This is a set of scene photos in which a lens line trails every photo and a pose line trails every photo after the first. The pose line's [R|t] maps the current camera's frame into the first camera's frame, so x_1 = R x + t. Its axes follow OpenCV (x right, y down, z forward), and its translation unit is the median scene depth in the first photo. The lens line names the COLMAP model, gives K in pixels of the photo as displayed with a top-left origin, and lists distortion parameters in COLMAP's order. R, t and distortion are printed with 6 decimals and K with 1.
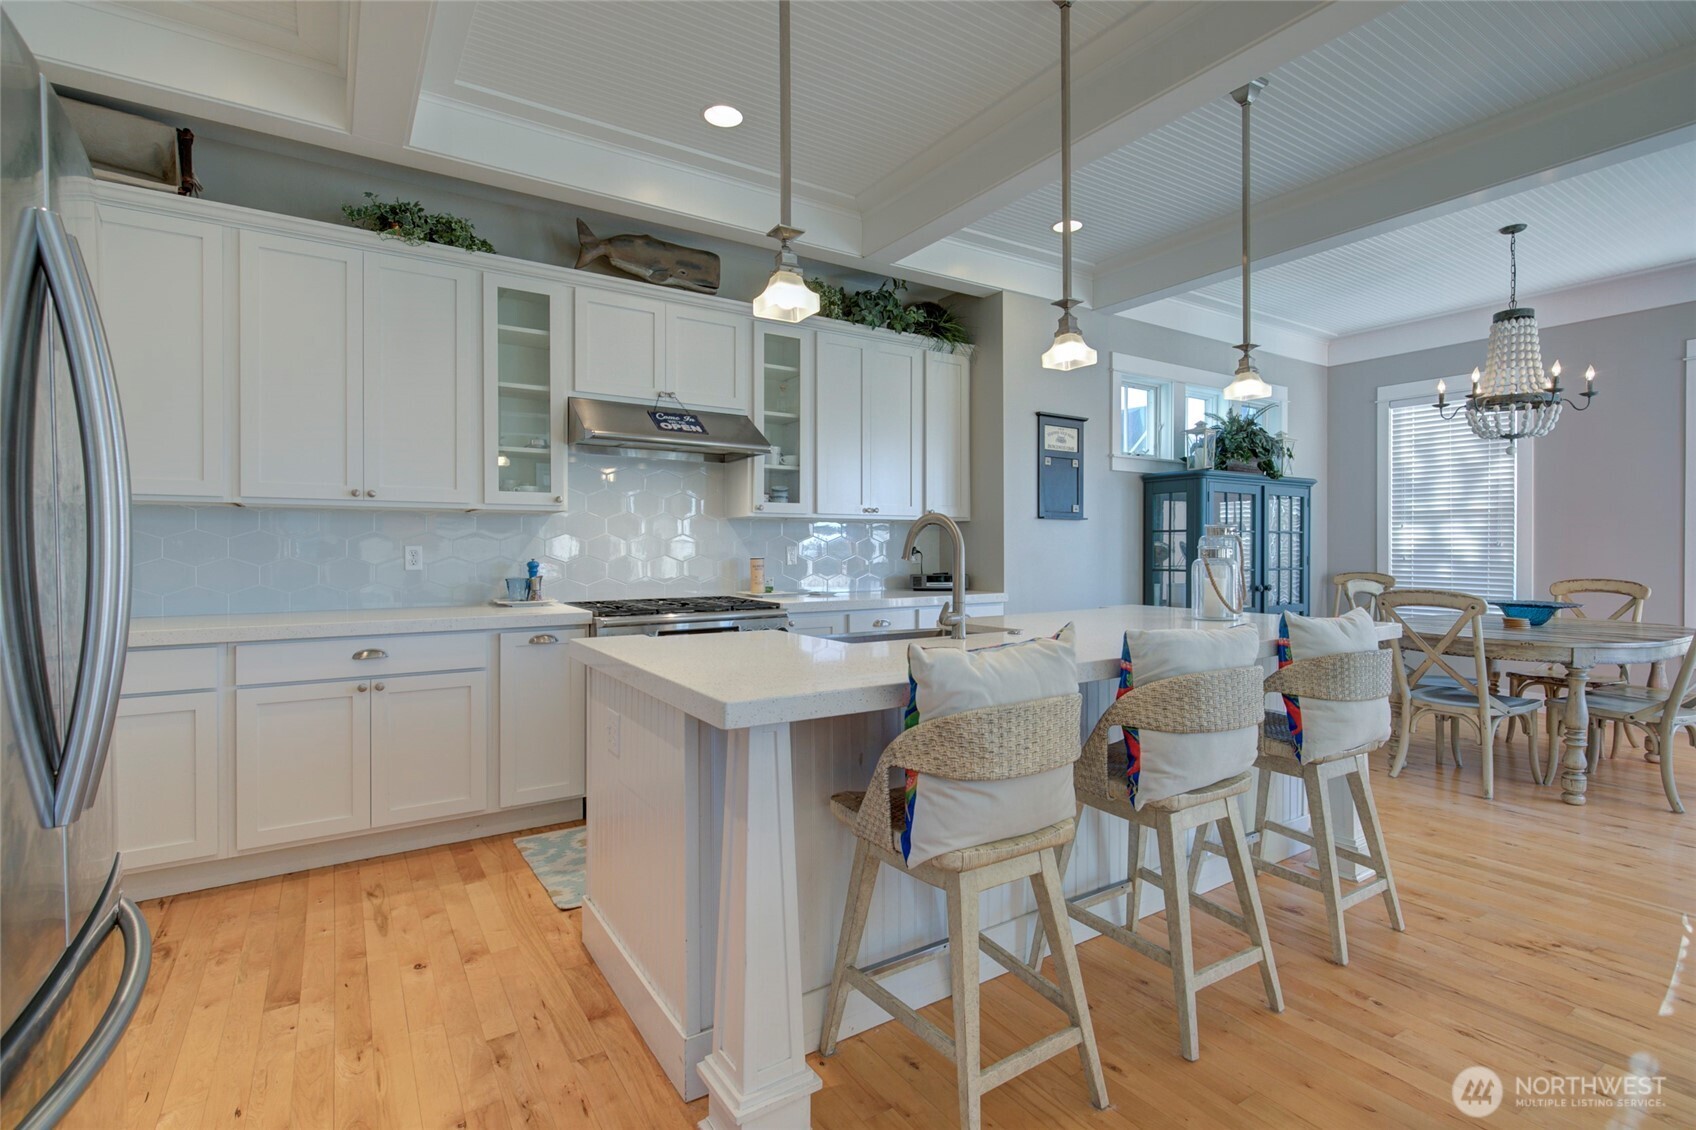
lens RADIAL K [[806.7, 0, 851.2], [0, 806.7, 552.6], [0, 0, 1]] dist [-0.013538, 0.001552]
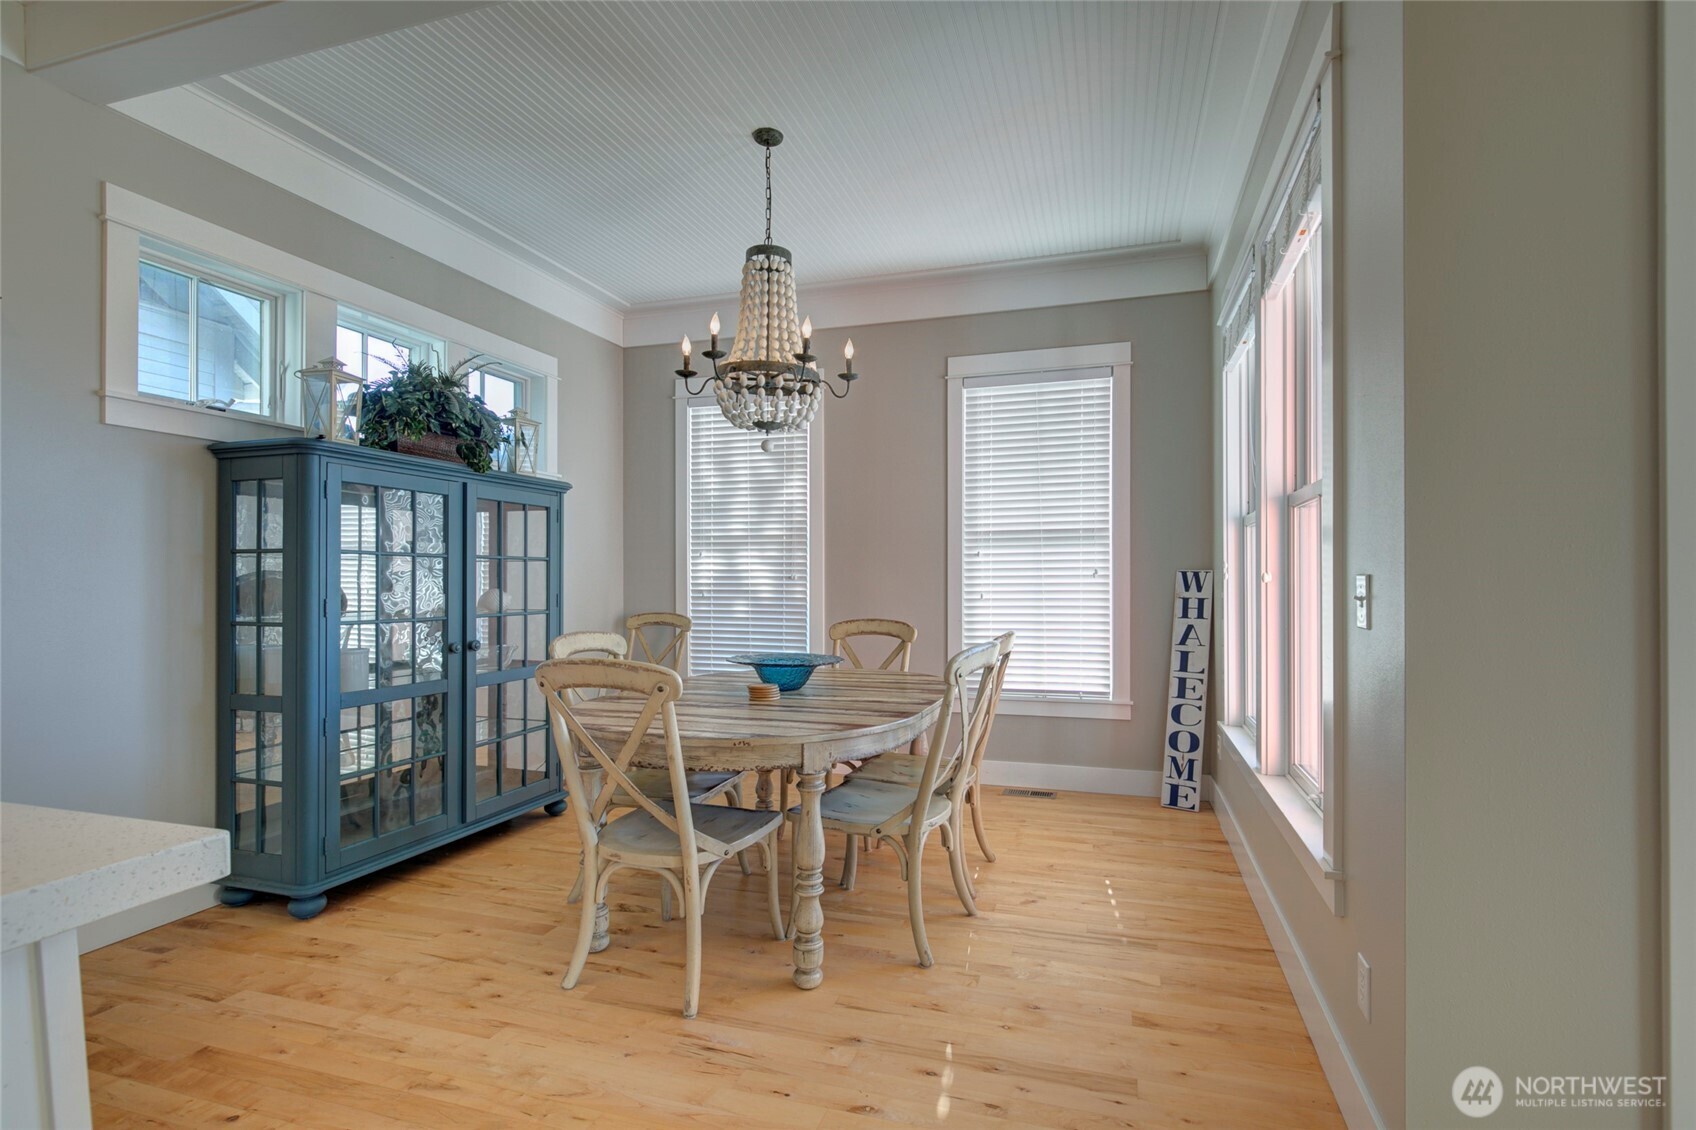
lens RADIAL K [[806.7, 0, 869.1], [0, 806.7, 573.6], [0, 0, 1]] dist [-0.013538, 0.001552]
pose [[0.769782, 0.006414, 0.638274, 0.444608], [0.002021, 0.999920, -0.012485, -0.004730], [-0.638303, 0.010901, 0.769708, 0.394866]]
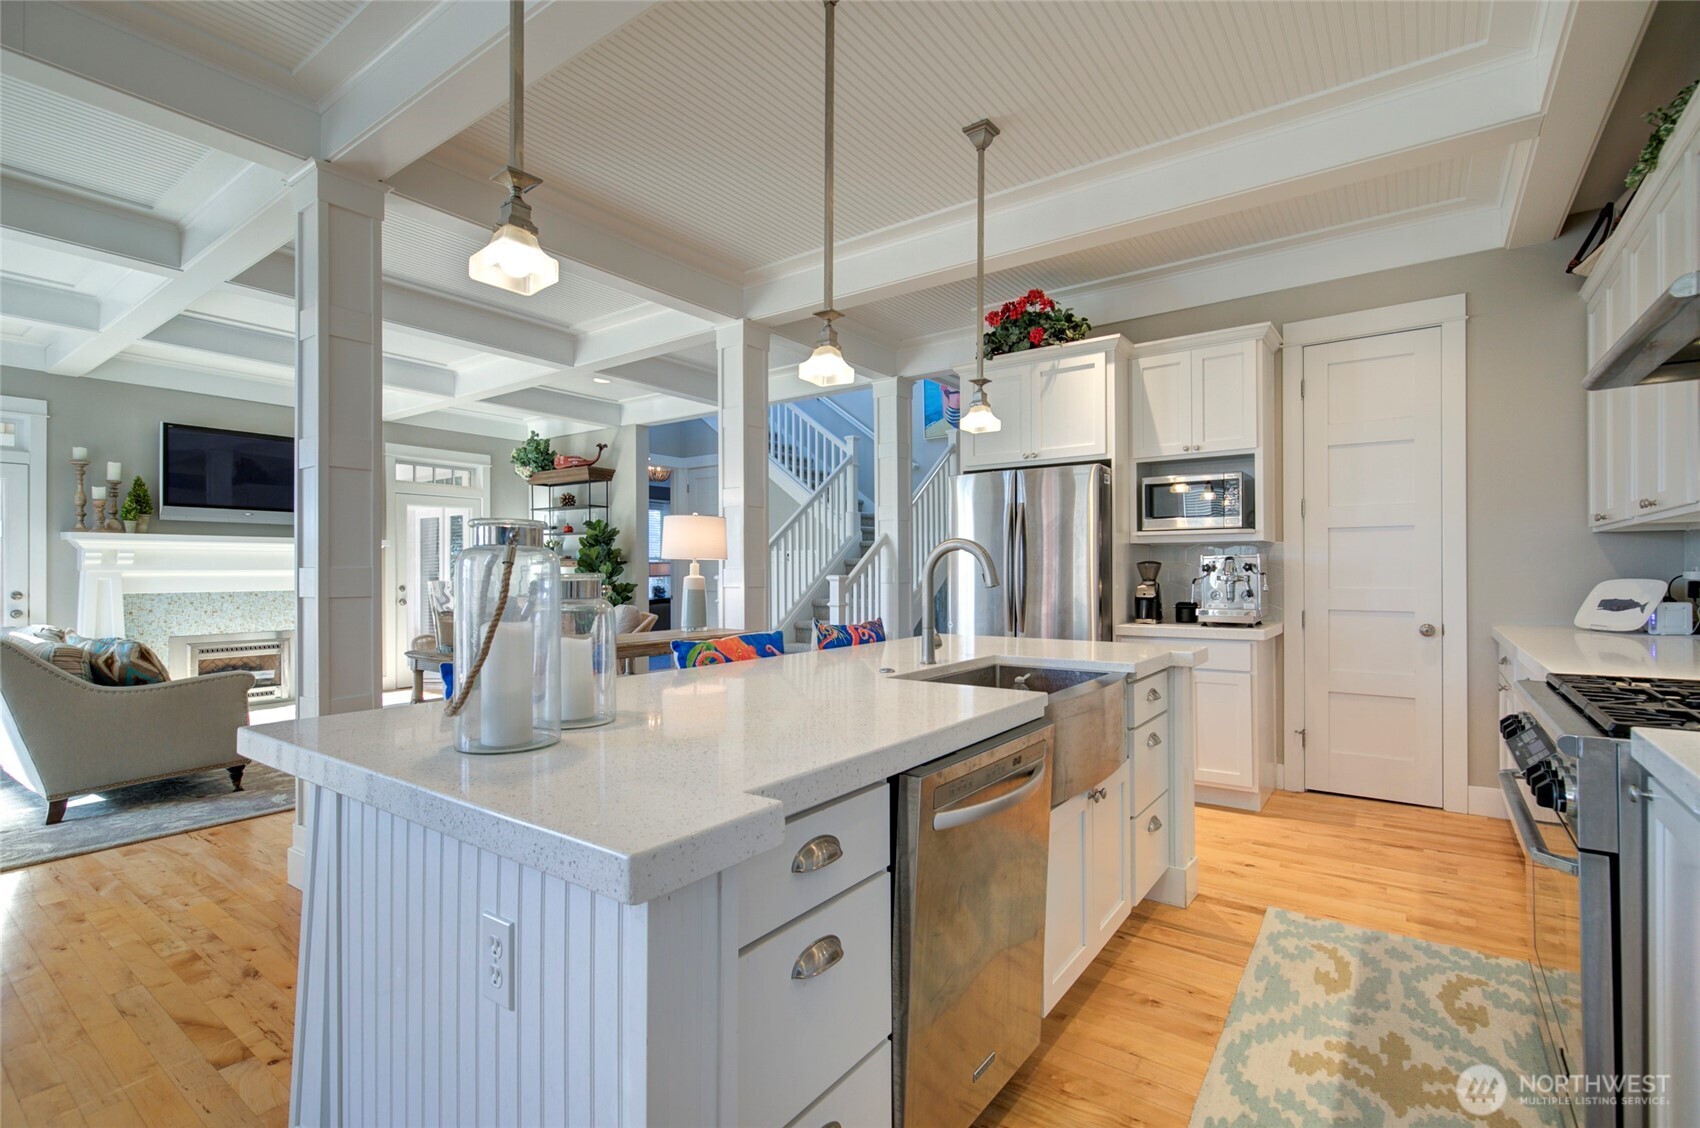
lens RADIAL K [[792.0, 0, 857.5], [0, 792.0, 569.6], [0, 0, 1]] dist [-0.001603, 0.001560]
pose [[-0.931142, 0.004147, -0.364634, 0.319997], [0.003883, 0.999991, 0.001457, -0.008468], [0.364637, -0.000059, -0.931150, 1.061821]]
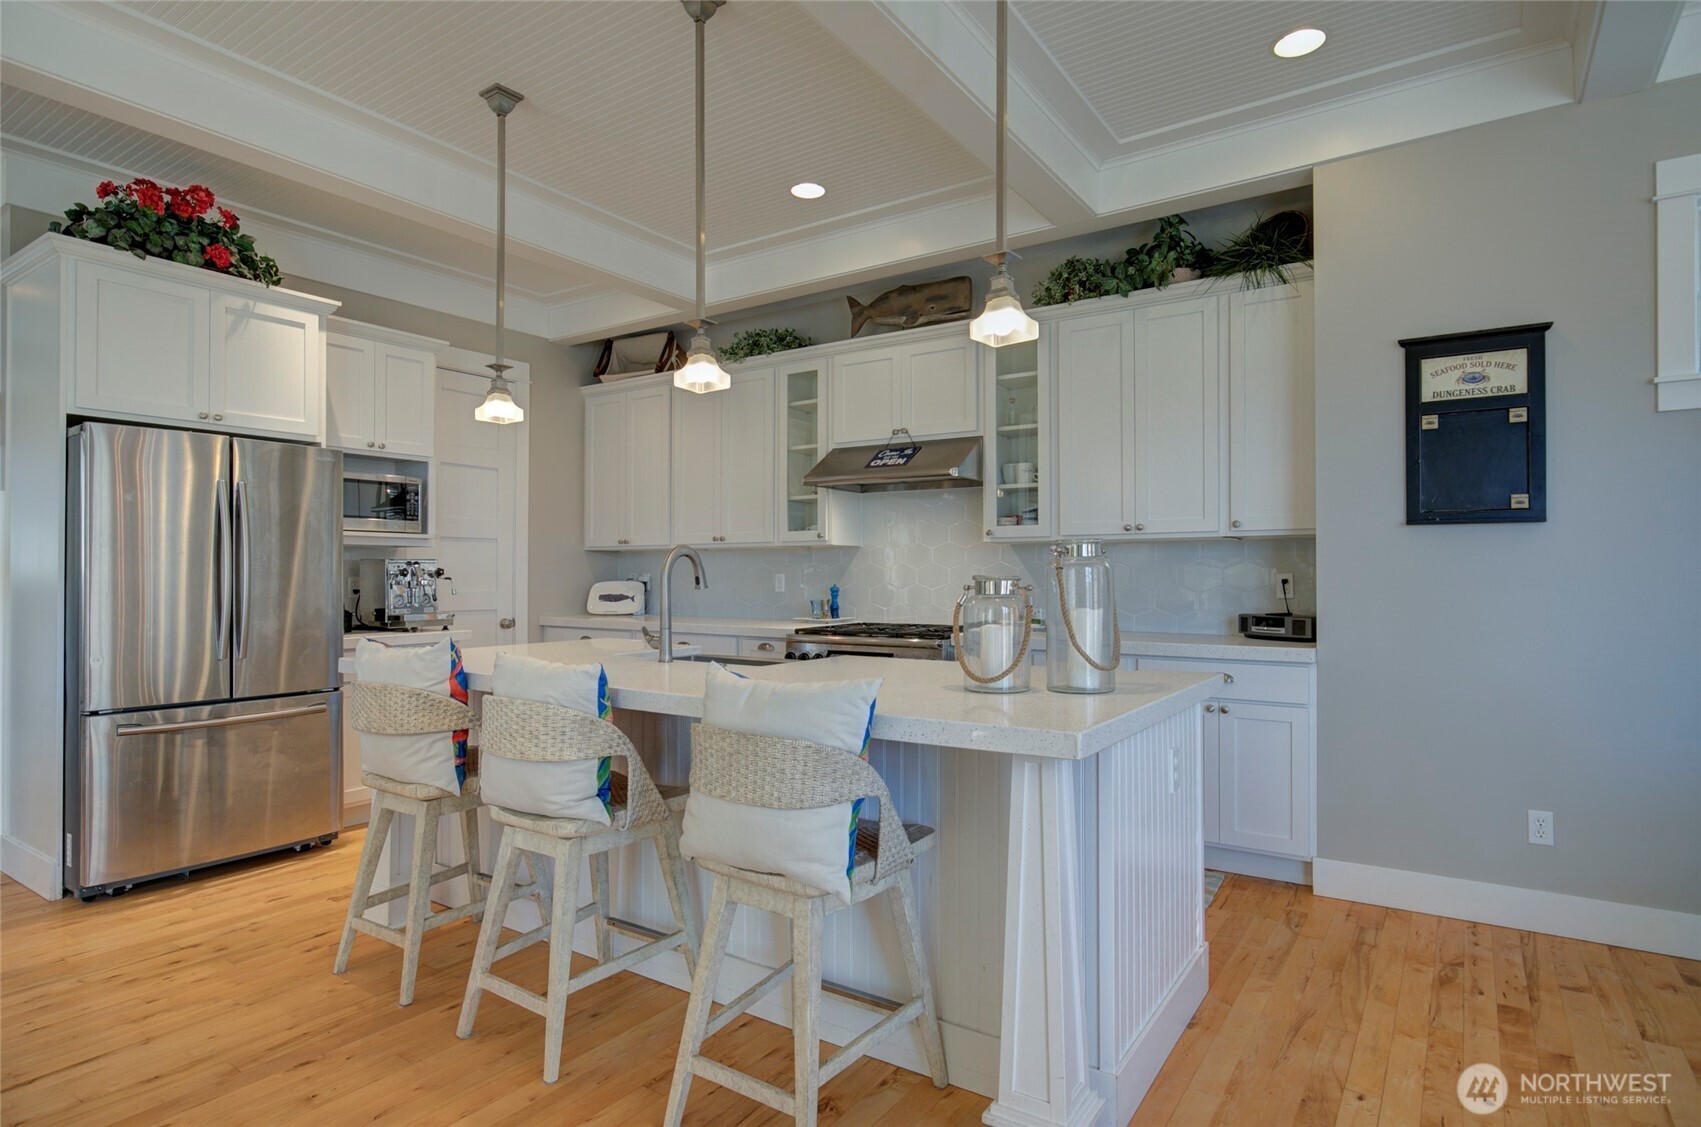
lens RADIAL K [[879.1, 0, 854.0], [0, 879.1, 577.8], [0, 0, 1]] dist [-0.007847, 0.001906]
pose [[0.388194, 0.004497, -0.921567, 0.727048], [-0.002521, 0.999990, 0.003818, -0.006720], [0.921574, 0.000841, 0.388201, 0.435360]]
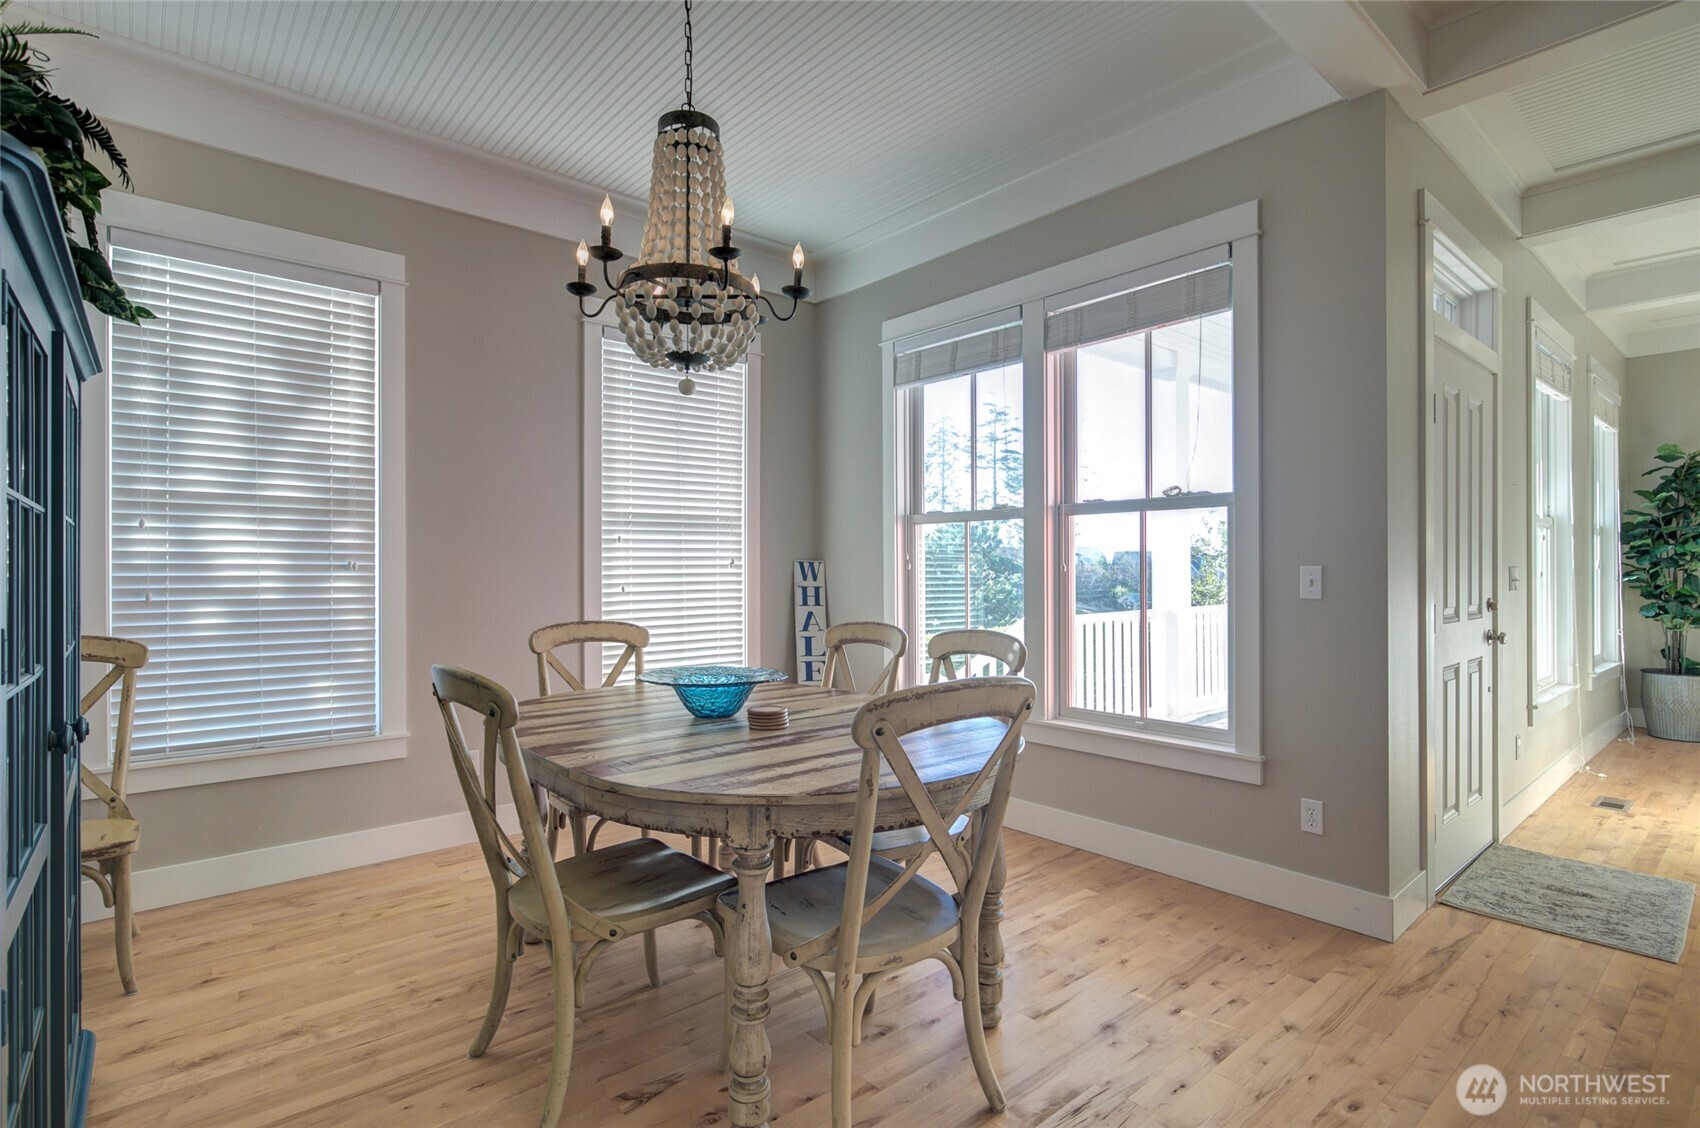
lens RADIAL K [[843.0, 0, 871.7], [0, 843.0, 575.7], [0, 0, 1]] dist [-0.010568, 0.002033]
pose [[-0.145647, -0.005489, 0.989321, 0.272049], [0.006360, 0.999959, 0.006484, -0.007614], [-0.989316, 0.007236, -0.145606, 0.973868]]
